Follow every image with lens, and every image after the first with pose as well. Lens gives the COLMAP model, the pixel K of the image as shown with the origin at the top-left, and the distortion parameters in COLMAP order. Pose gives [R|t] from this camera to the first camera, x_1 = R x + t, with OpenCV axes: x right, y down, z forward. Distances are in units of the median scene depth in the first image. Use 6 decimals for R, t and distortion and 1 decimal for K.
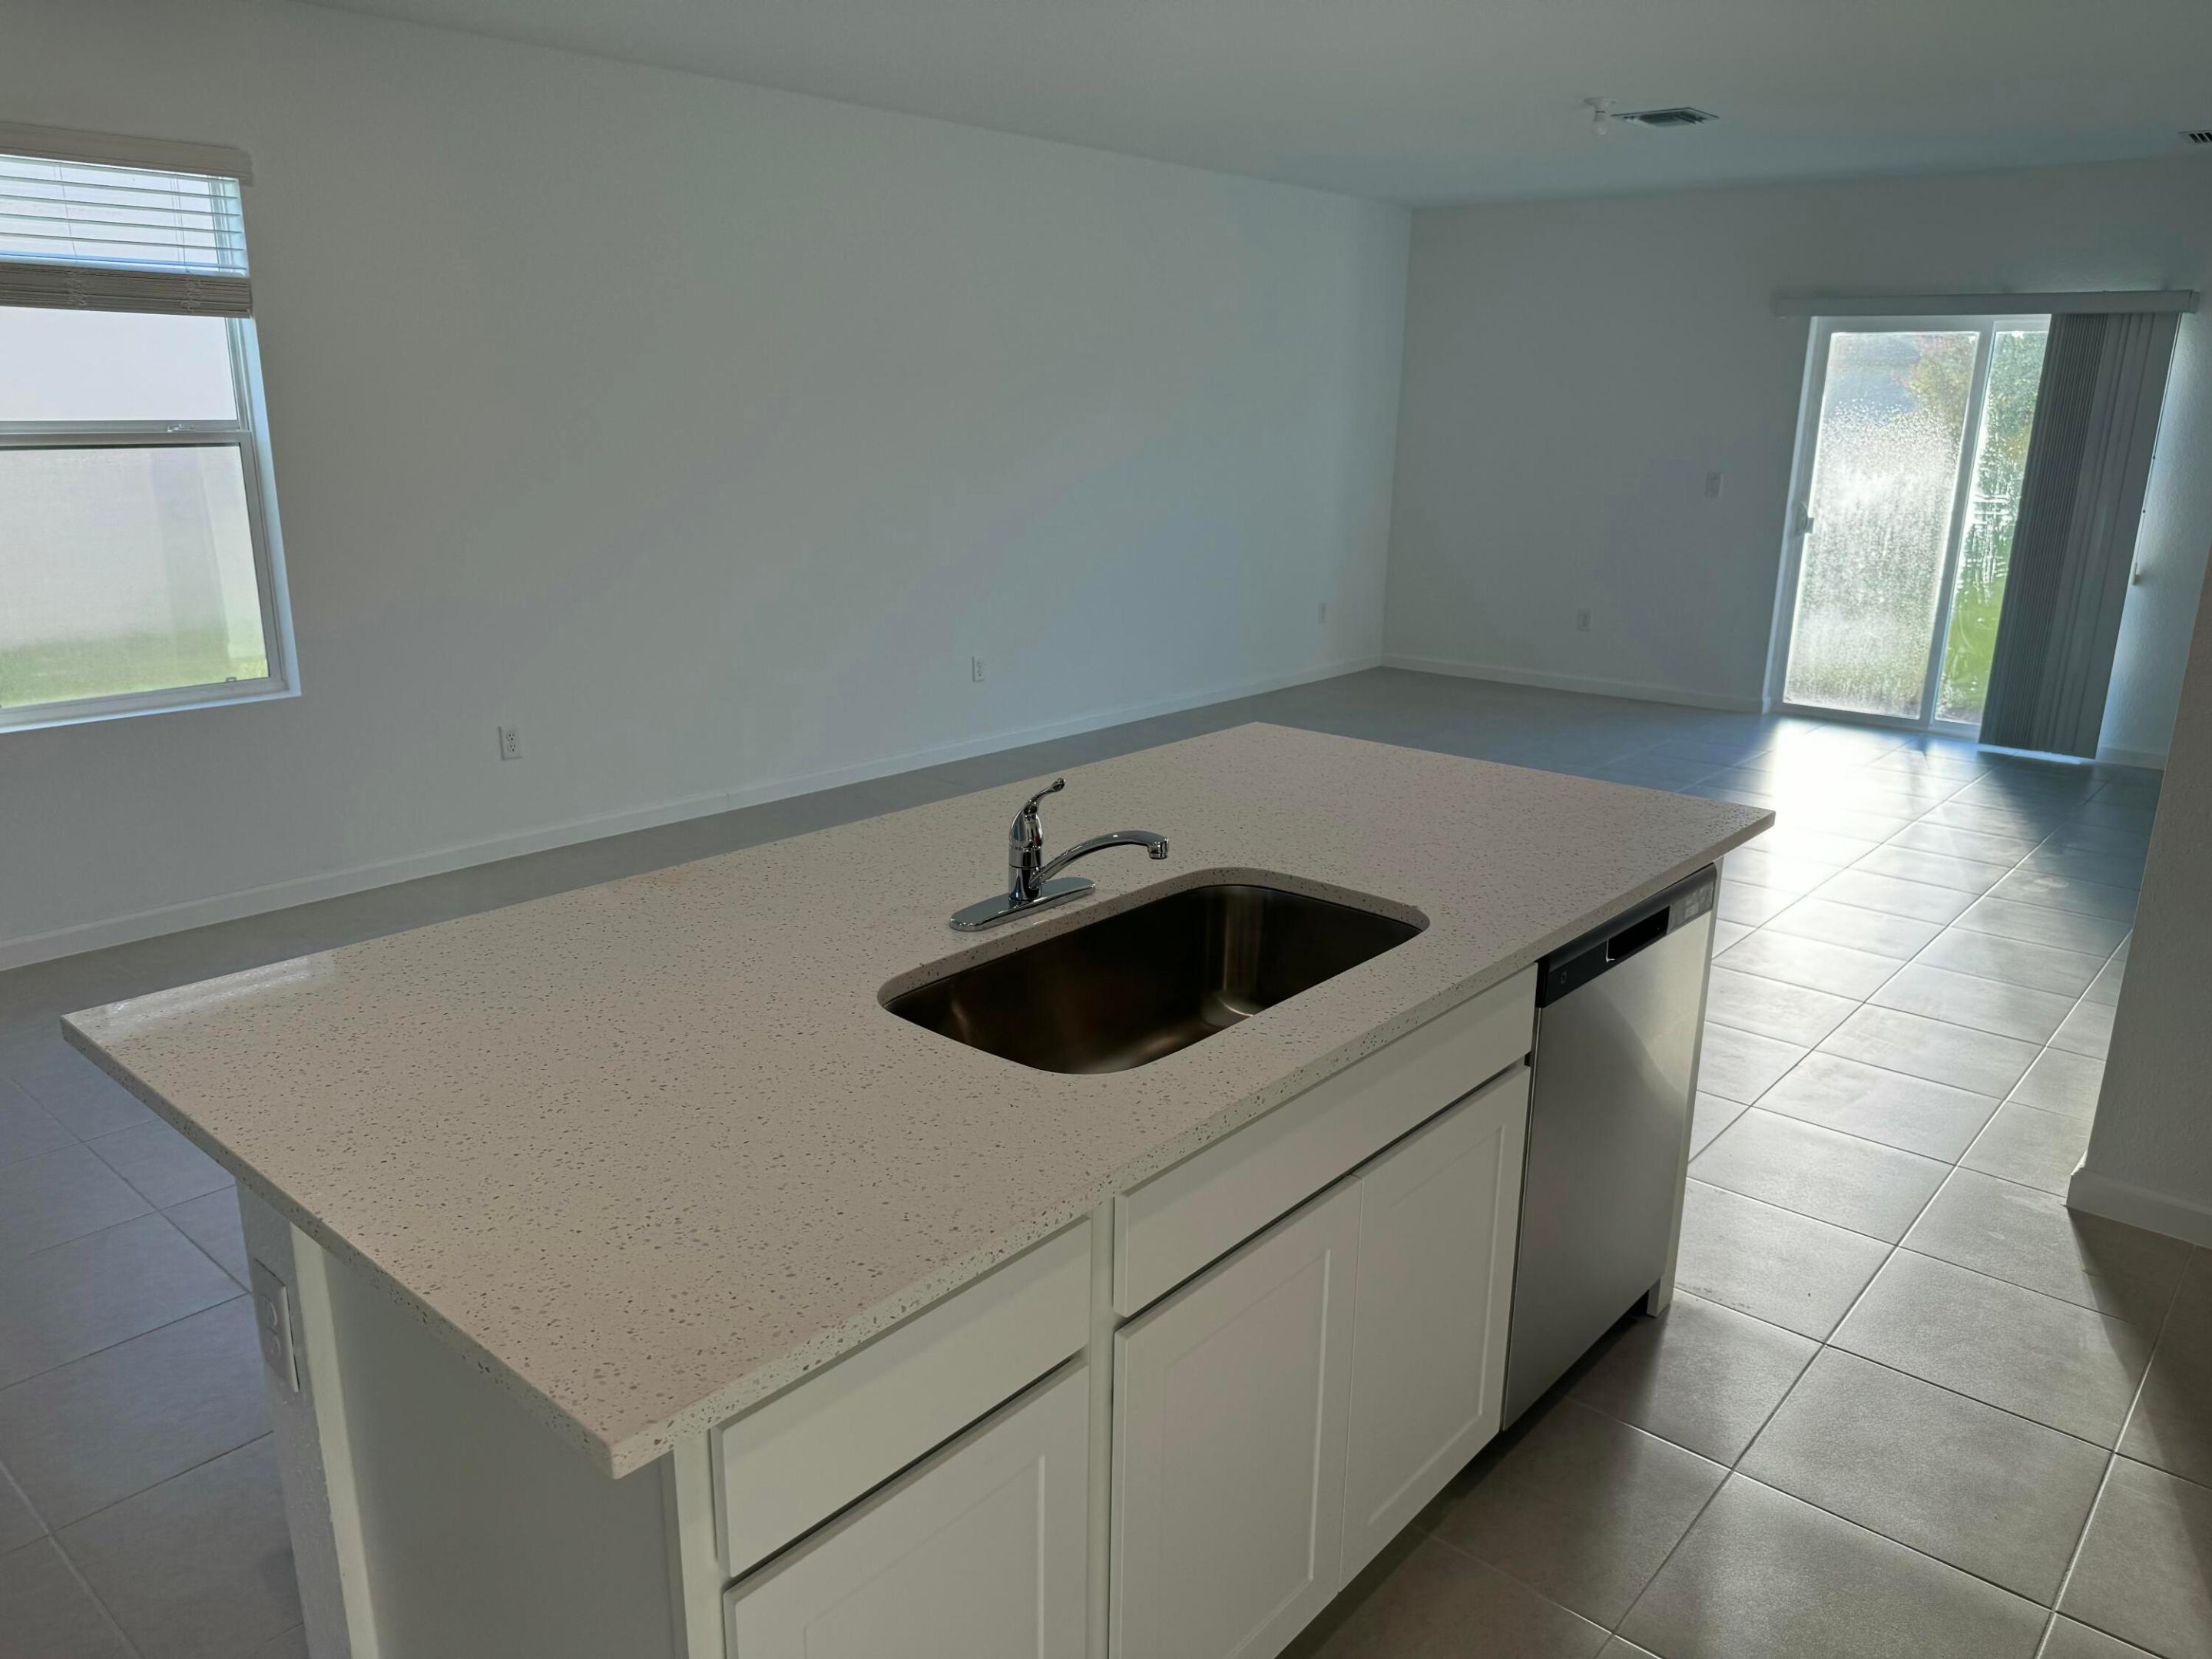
lens RADIAL K [[1565.2, 0, 1106.0], [0, 1565.2, 829.5], [0, 0, 1]] dist [-0.002854, -0.005592]
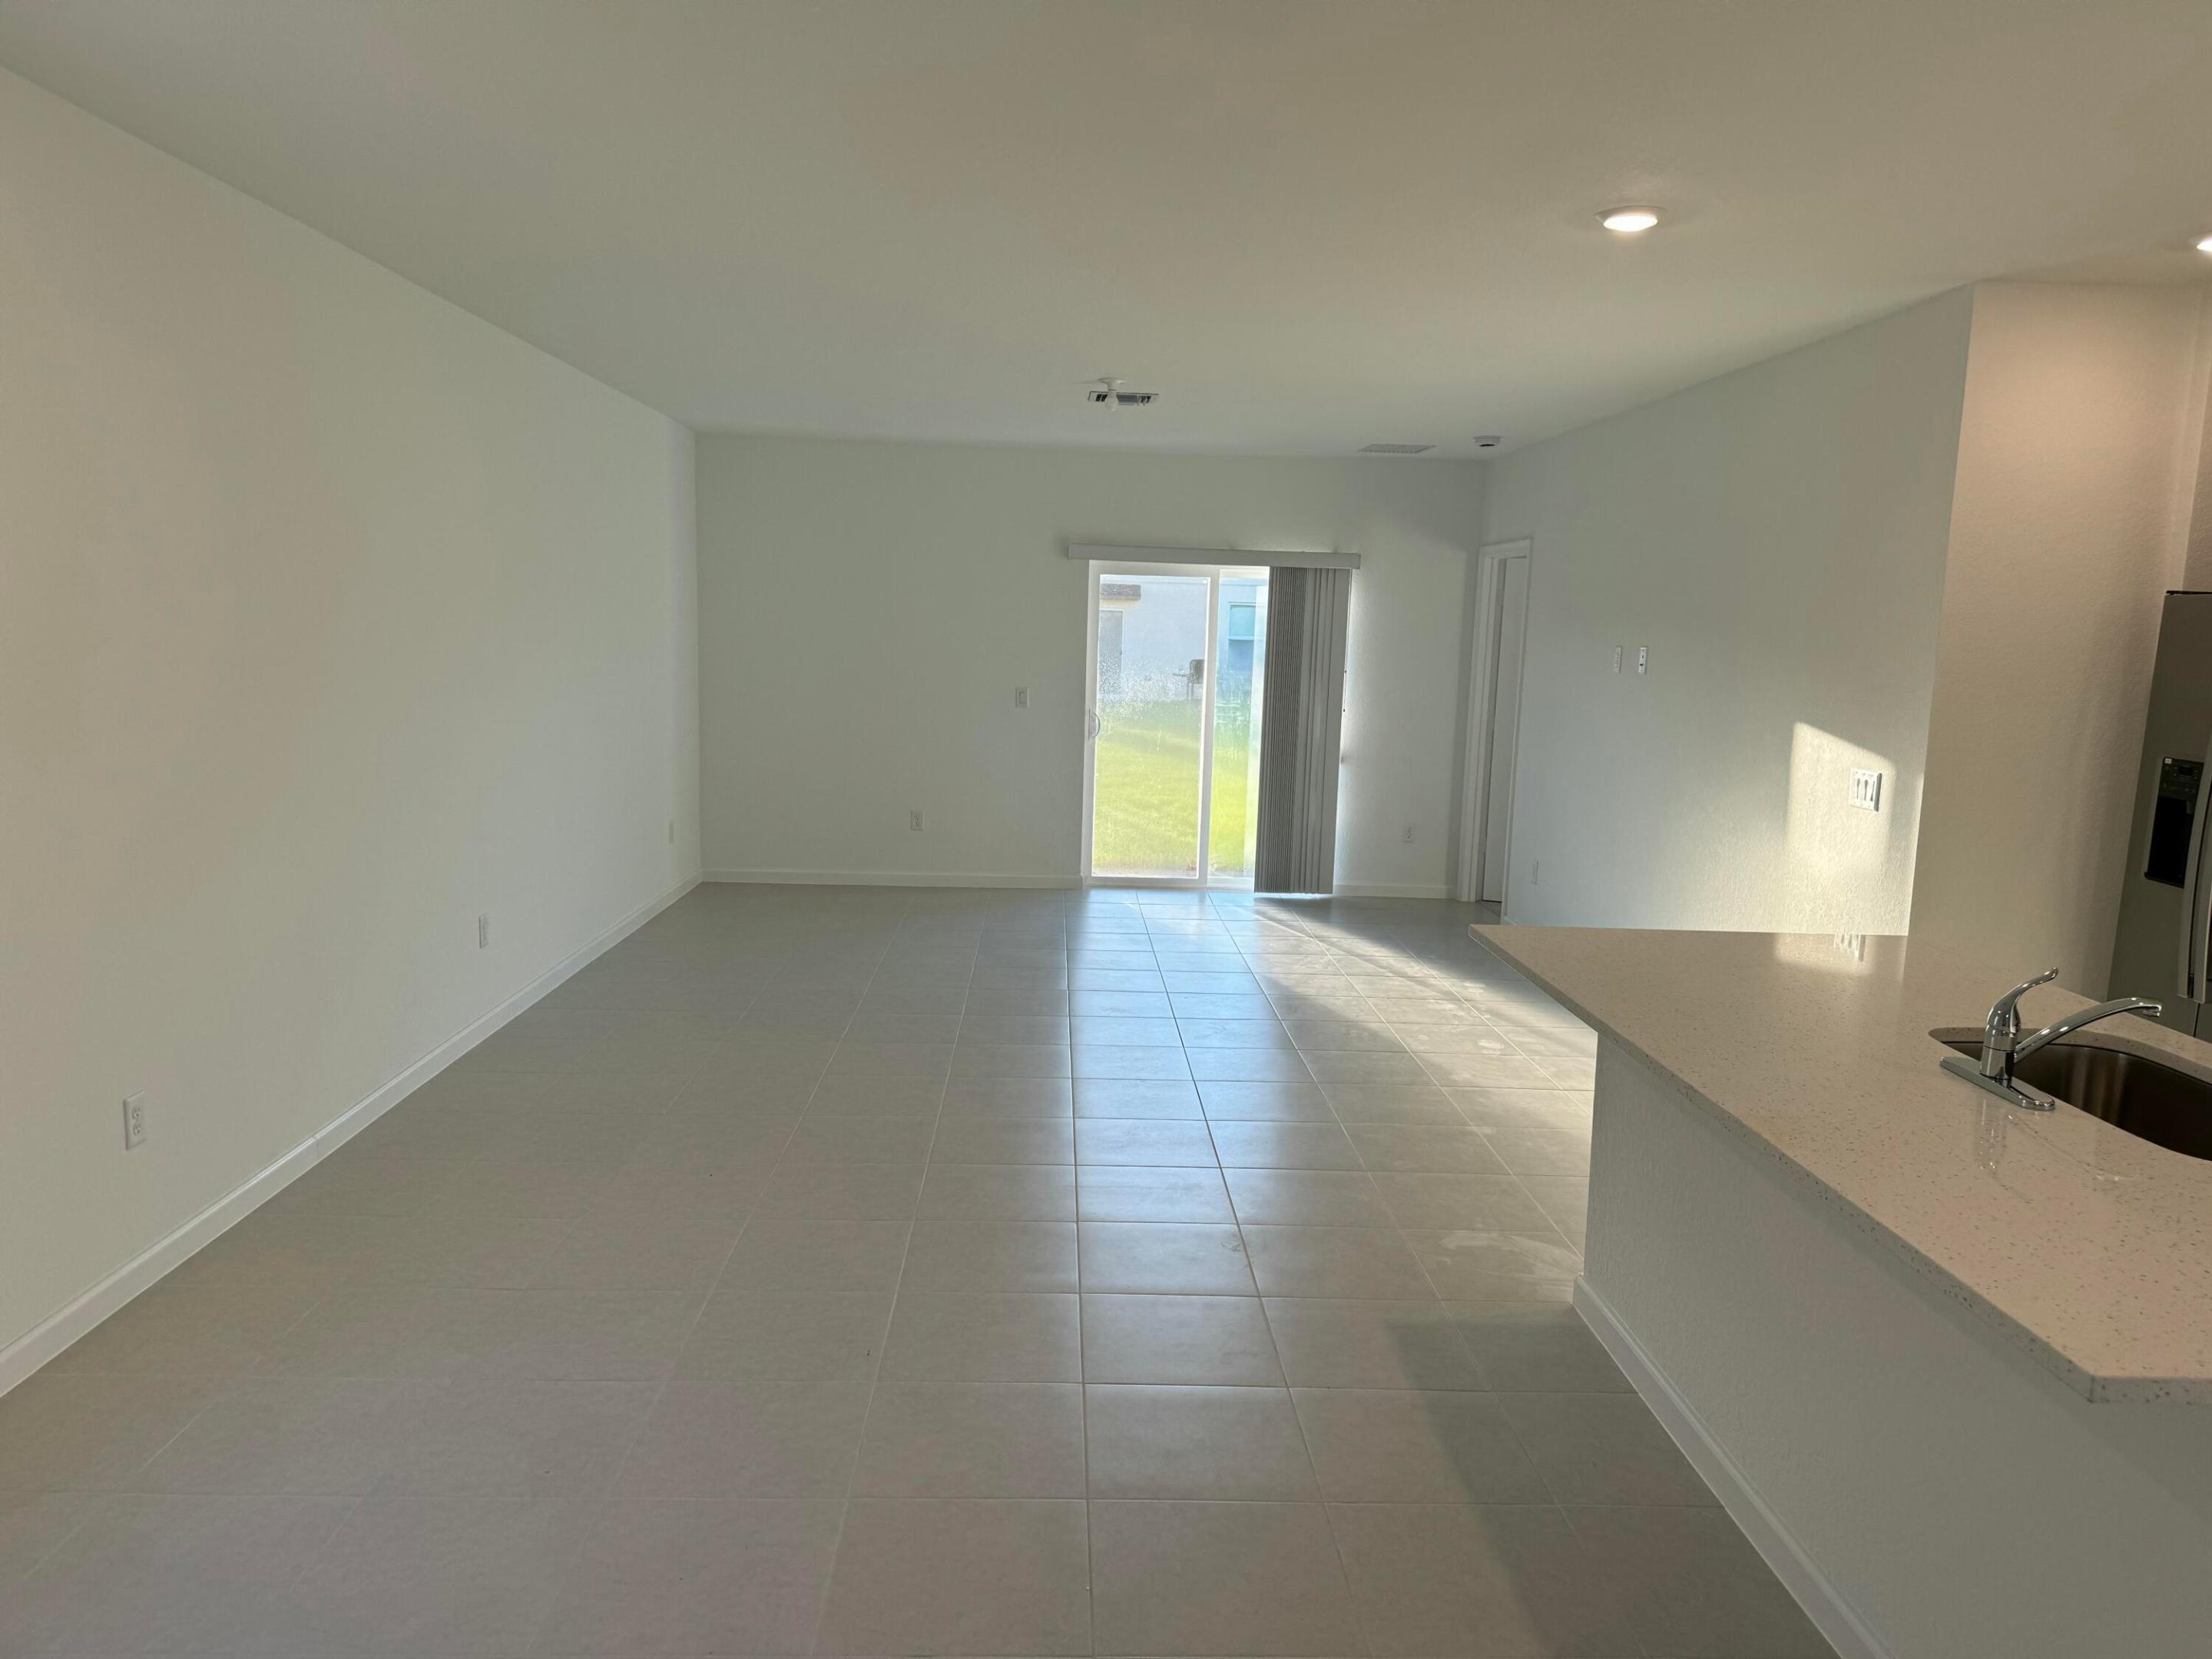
lens RADIAL K [[1512.4, 0, 1106.0], [0, 1512.4, 829.5], [0, 0, 1]] dist [0.000822, -0.000020]
pose [[0.732283, -0.079433, 0.676352, -0.370292], [0.162499, 0.984866, -0.060270, -0.052649], [-0.661329, 0.154041, 0.734108, 0.174428]]
